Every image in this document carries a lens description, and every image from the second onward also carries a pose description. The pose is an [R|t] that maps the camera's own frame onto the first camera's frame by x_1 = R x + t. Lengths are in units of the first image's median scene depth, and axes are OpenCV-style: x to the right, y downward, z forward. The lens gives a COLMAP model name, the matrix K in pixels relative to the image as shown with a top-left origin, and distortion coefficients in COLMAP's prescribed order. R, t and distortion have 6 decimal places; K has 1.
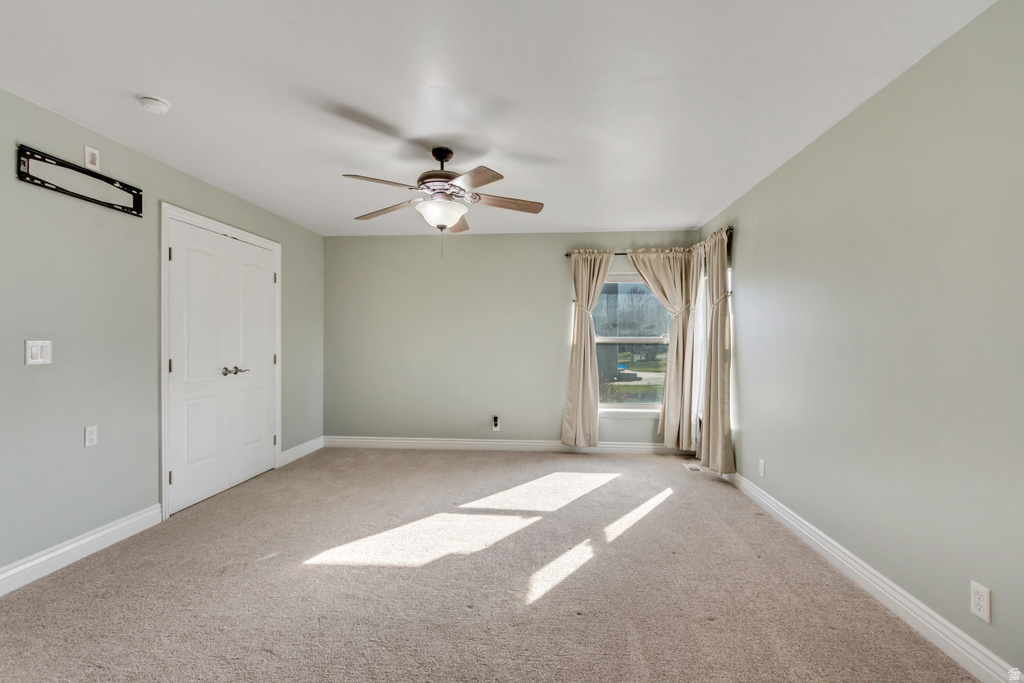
lens RADIAL K [[473.3, 0, 509.8], [0, 473.3, 341.4], [0, 0, 1]] dist [0.012183, -0.003705]
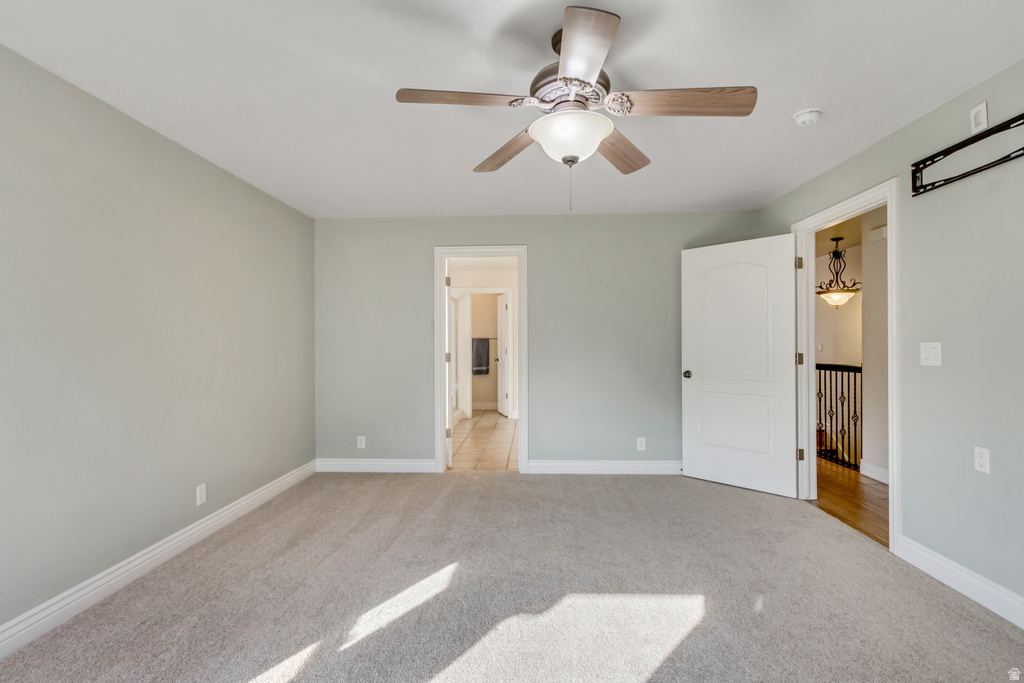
lens RADIAL K [[473.3, 0, 510.1], [0, 473.3, 346.1], [0, 0, 1]] dist [0.012183, -0.003705]
pose [[-0.999224, 0.003326, -0.039254, -0.024386], [0.003028, 0.999966, 0.007635, -0.001916], [0.039279, 0.007510, -0.999200, 0.999092]]
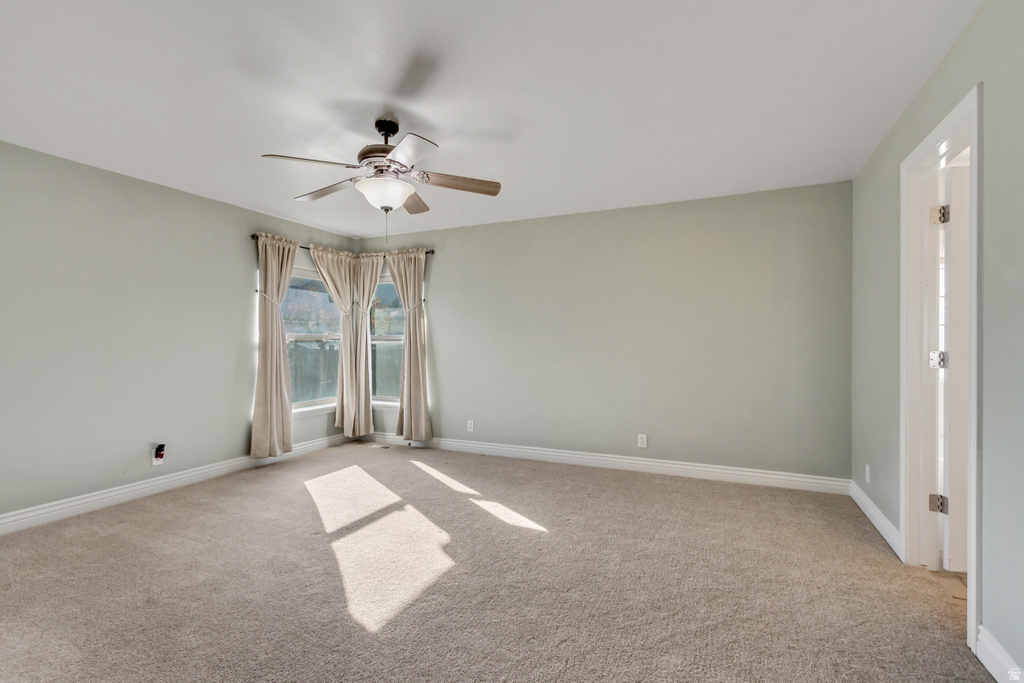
lens RADIAL K [[473.3, 0, 511.8], [0, 473.3, 342.2], [0, 0, 1]] dist [0.012183, -0.003705]
pose [[0.336062, -0.005061, 0.941826, -0.568966], [0.002346, 0.999987, 0.004537, 0.005354], [-0.941837, 0.000685, 0.336070, 0.293272]]
